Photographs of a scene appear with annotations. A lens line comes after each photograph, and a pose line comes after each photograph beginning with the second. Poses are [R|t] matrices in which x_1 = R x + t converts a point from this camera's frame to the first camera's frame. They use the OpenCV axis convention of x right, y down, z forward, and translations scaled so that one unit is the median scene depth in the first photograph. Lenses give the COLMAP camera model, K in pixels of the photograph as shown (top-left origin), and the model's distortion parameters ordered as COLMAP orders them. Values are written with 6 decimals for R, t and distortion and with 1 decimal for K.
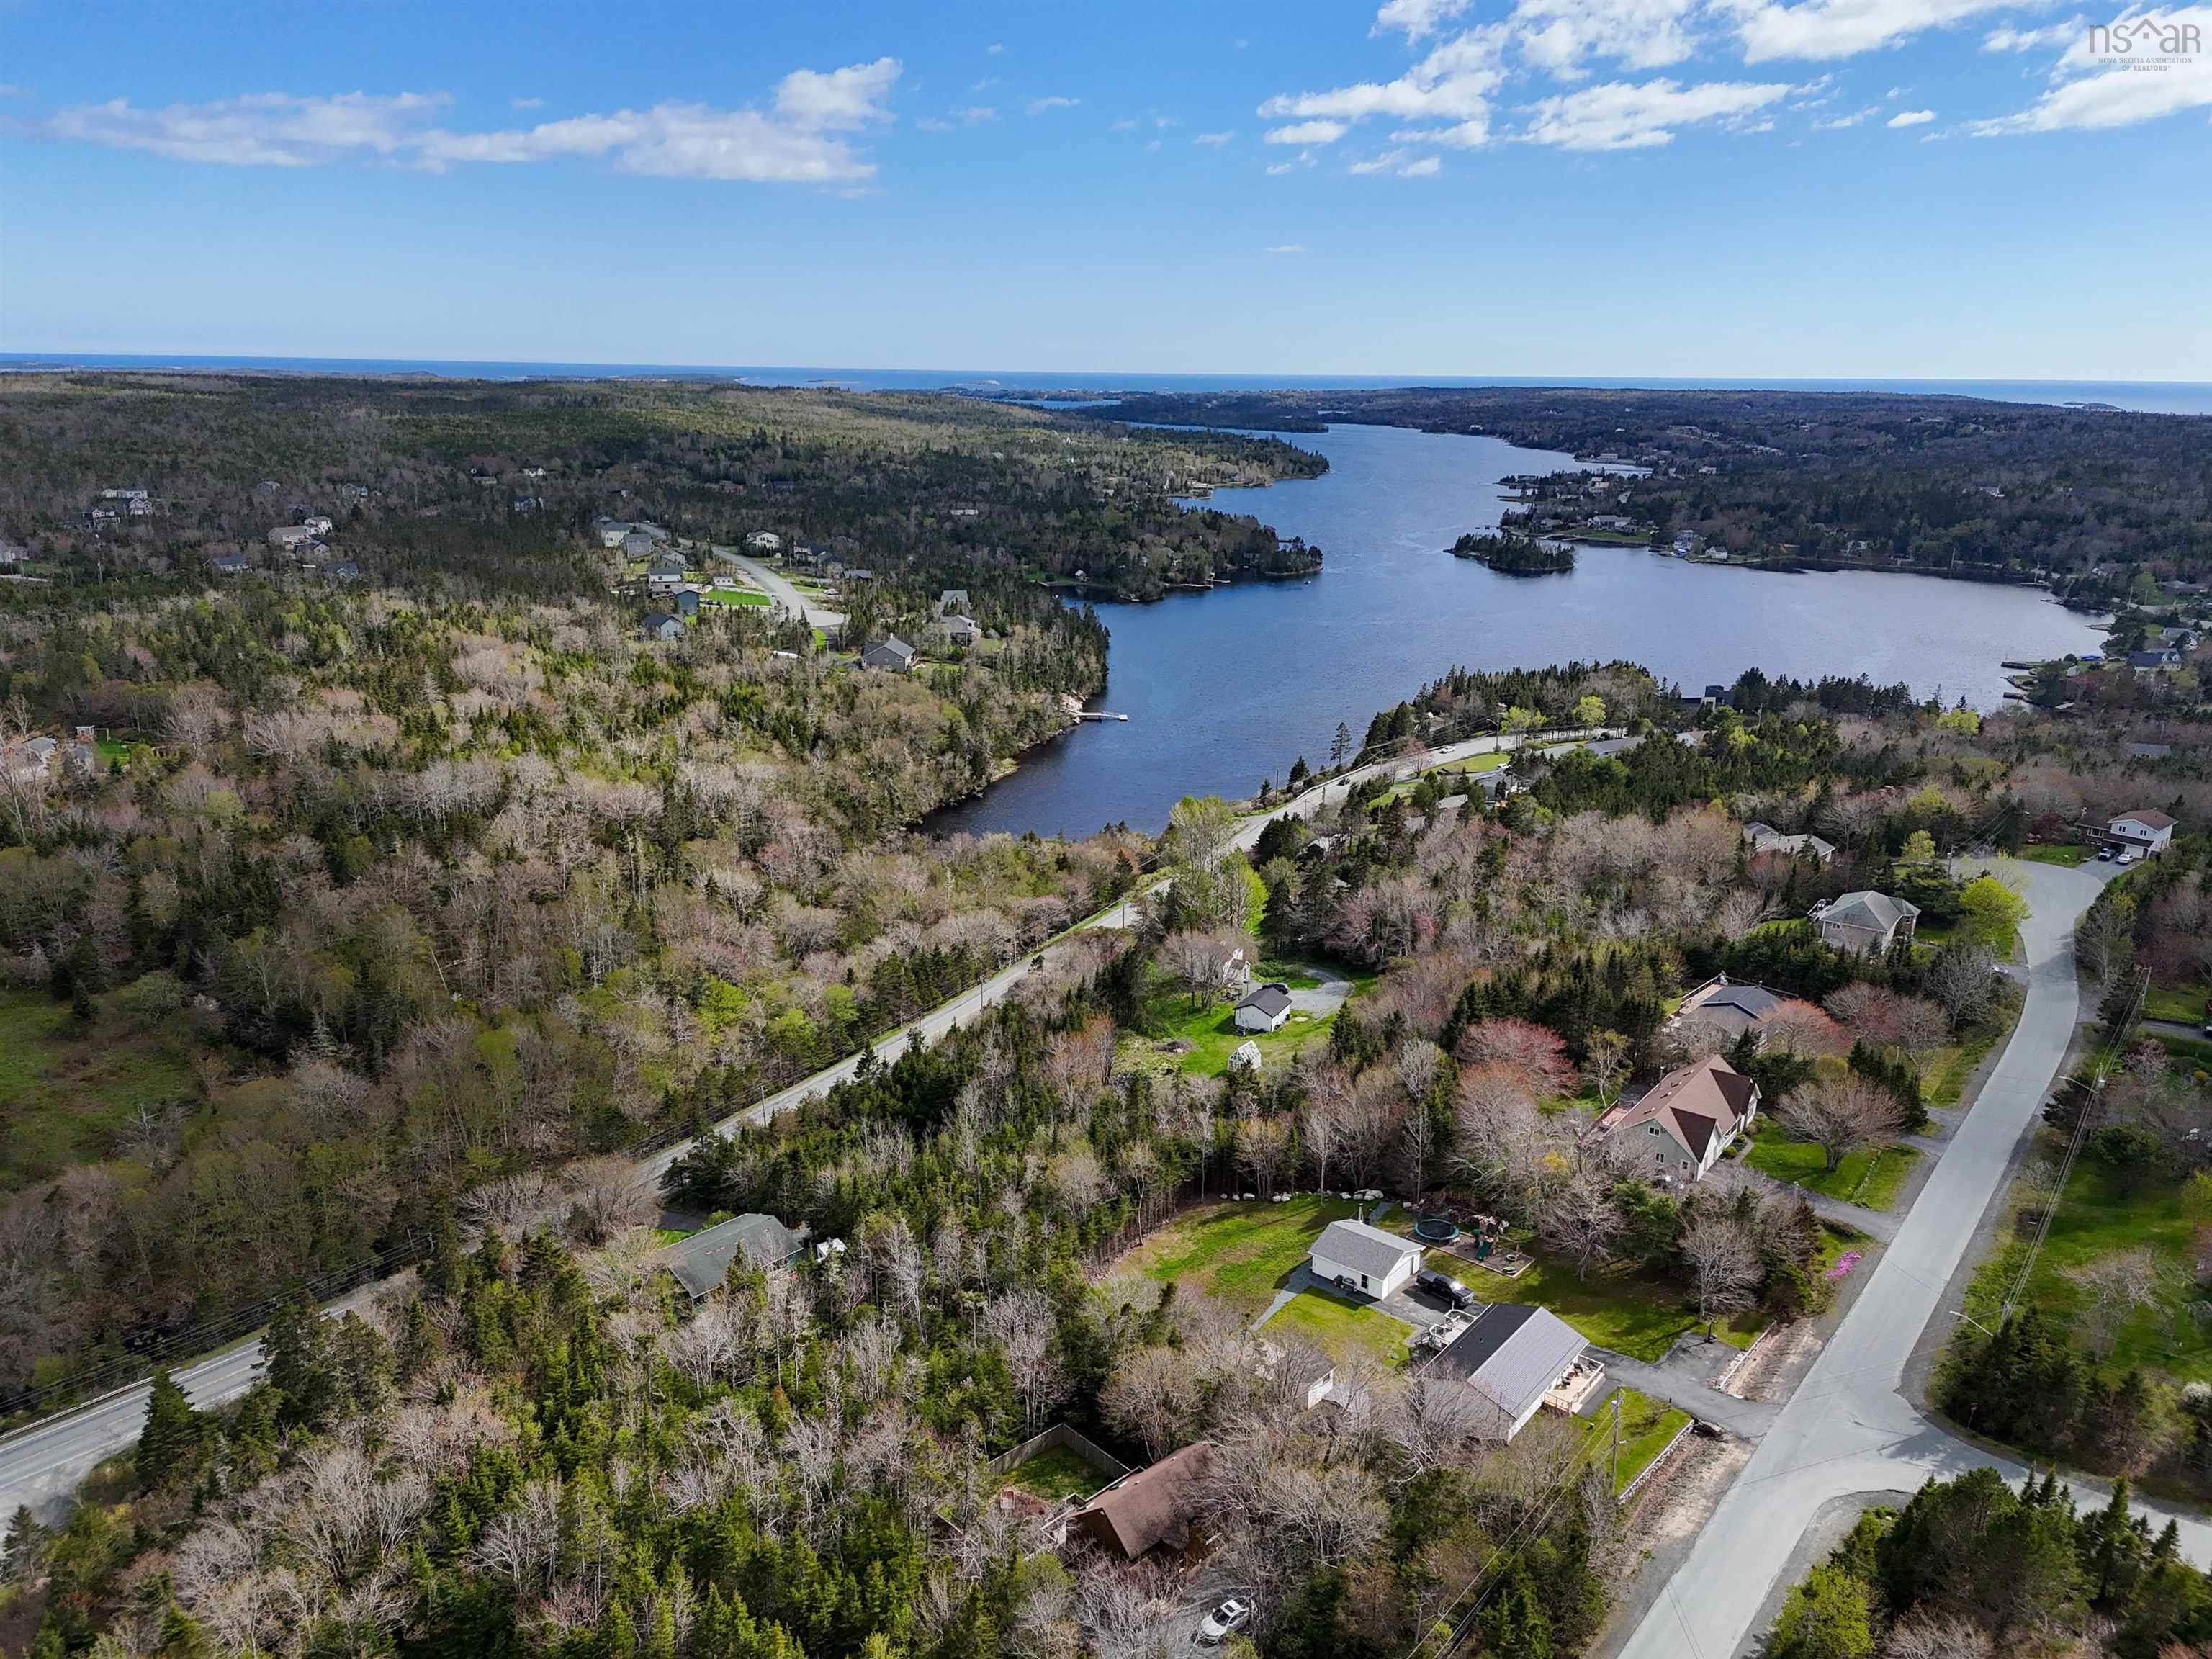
lens RADIAL K [[1596.3, 0, 1082.8], [0, 1596.3, 779.2], [0, 0, 1]] dist [0.045297, -0.038013]
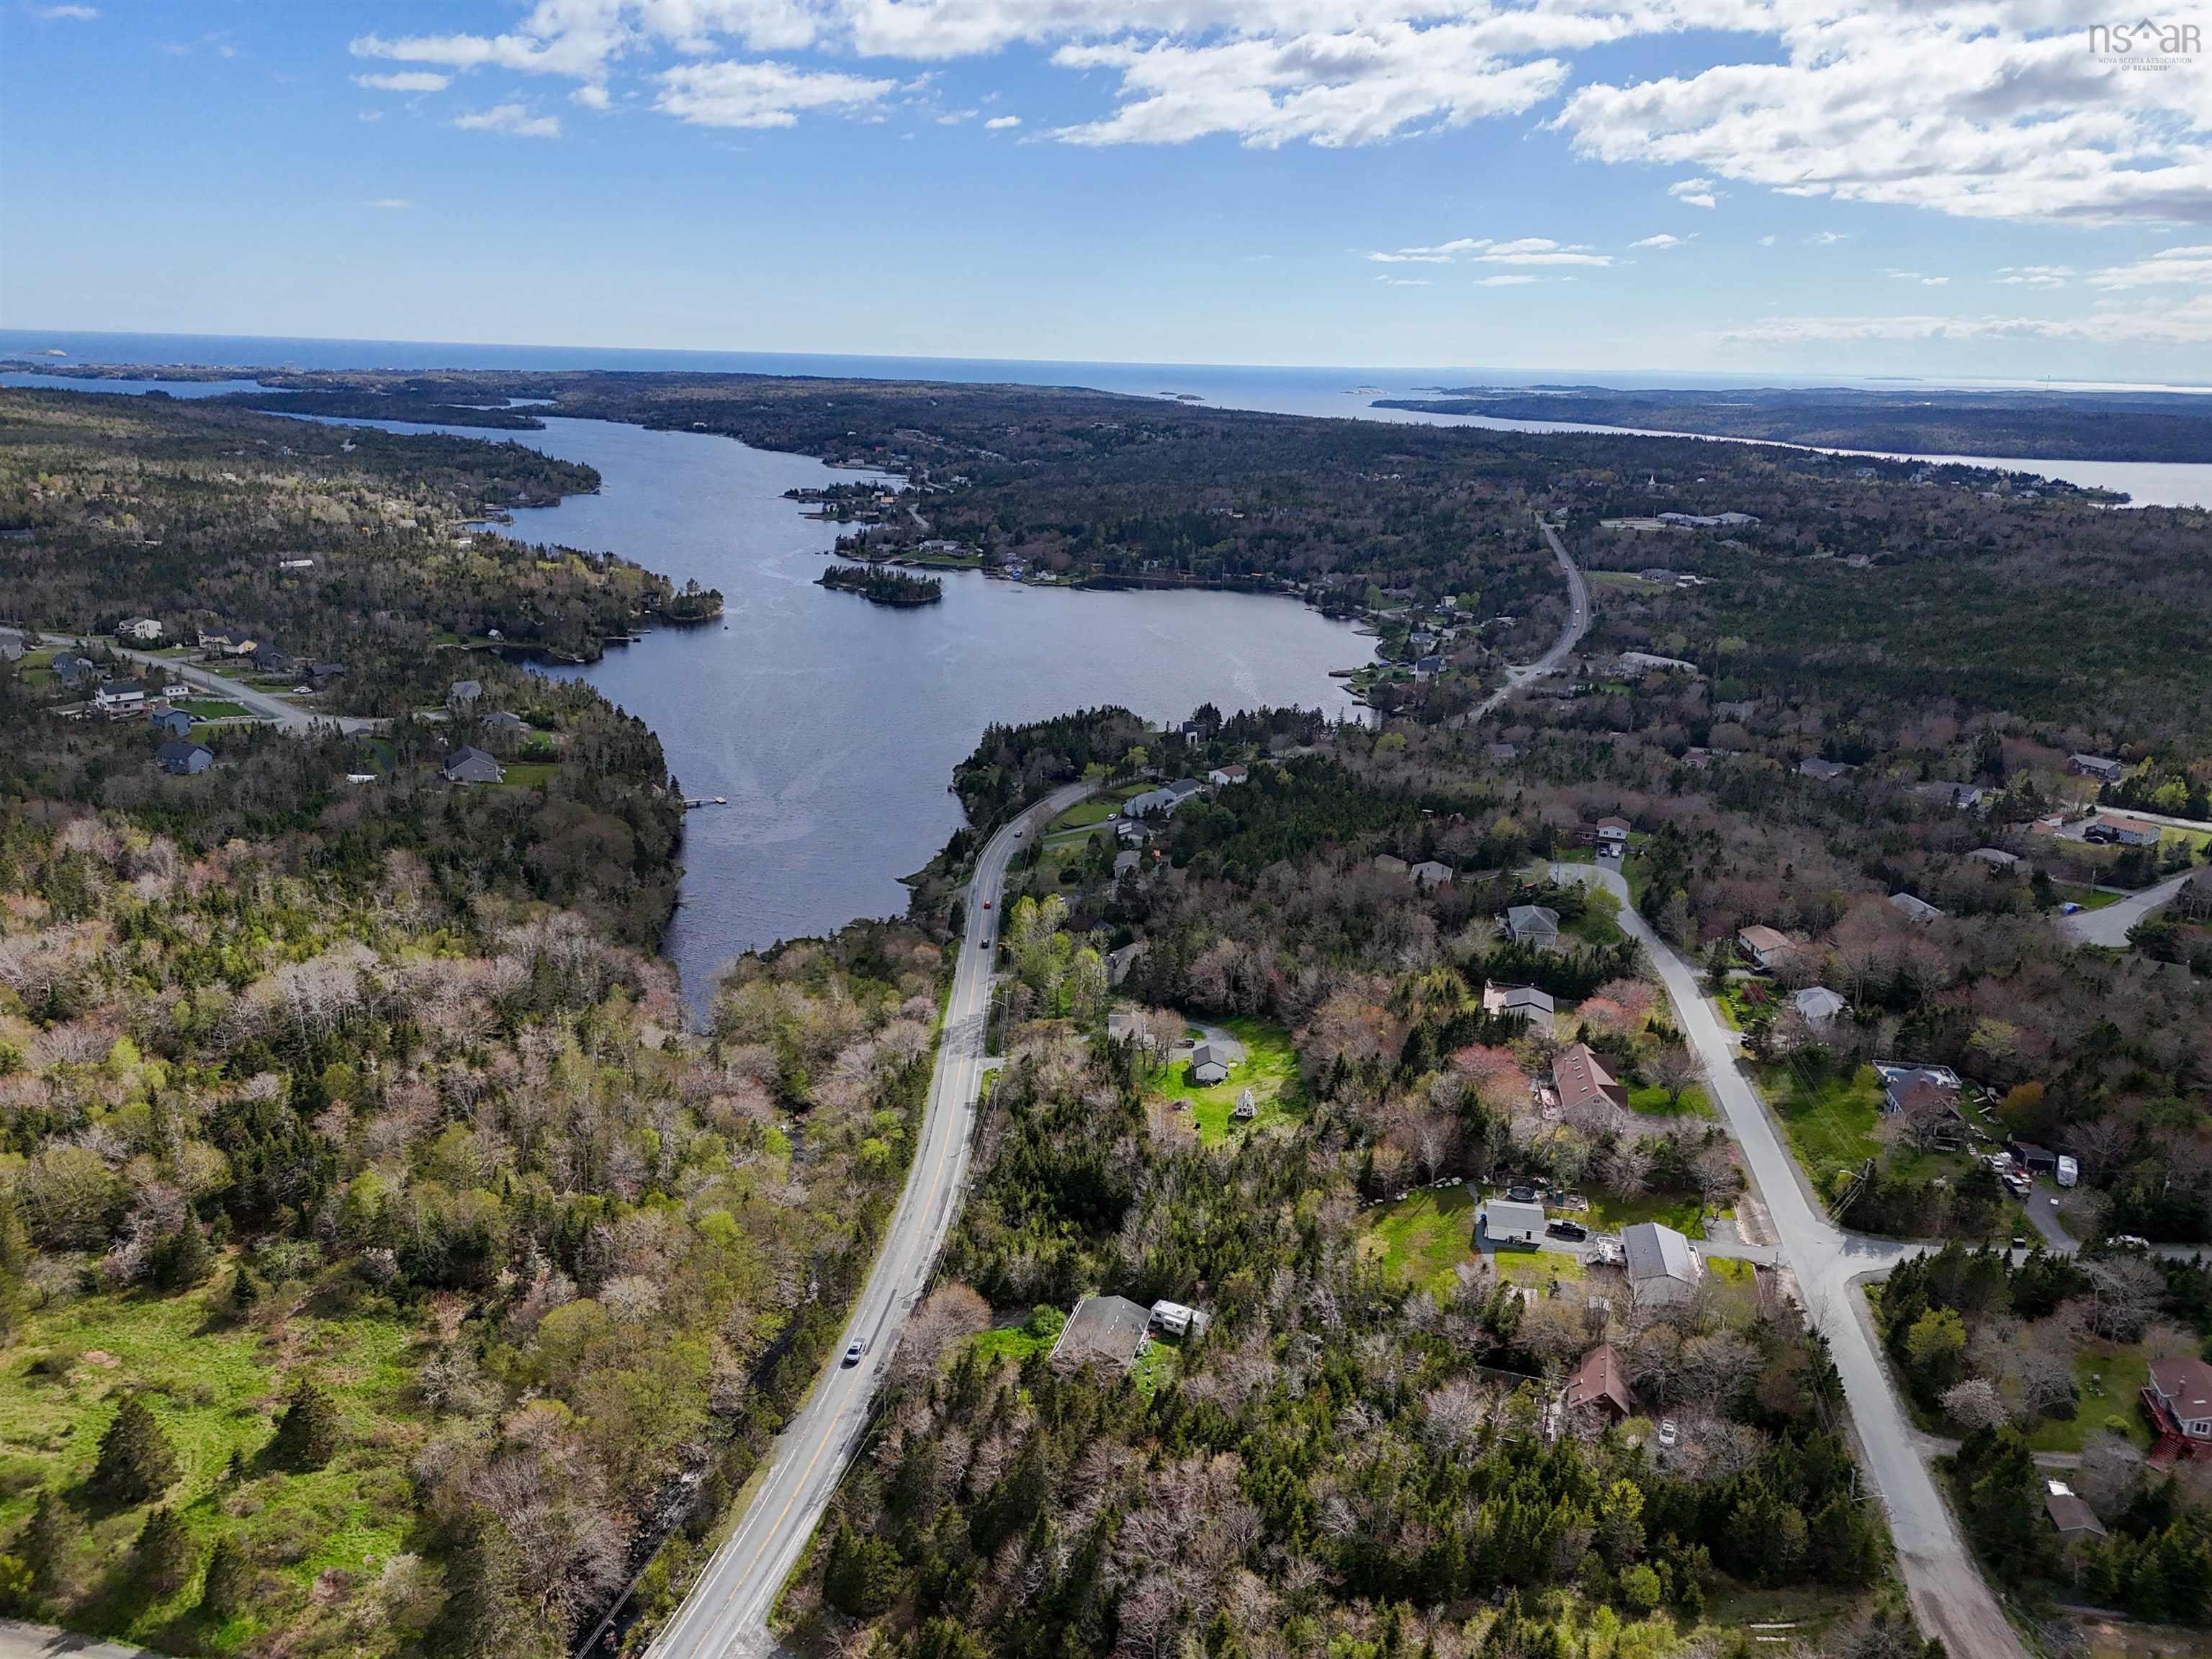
lens RADIAL K [[1596.3, 0, 1101.8], [0, 1596.3, 831.3], [0, 0, 1]] dist [0.045297, -0.038013]
pose [[0.877863, -0.119550, 0.463751, -0.131503], [0.100737, 0.992772, 0.065235, -0.033308], [-0.468198, -0.010550, 0.883561, -0.026707]]
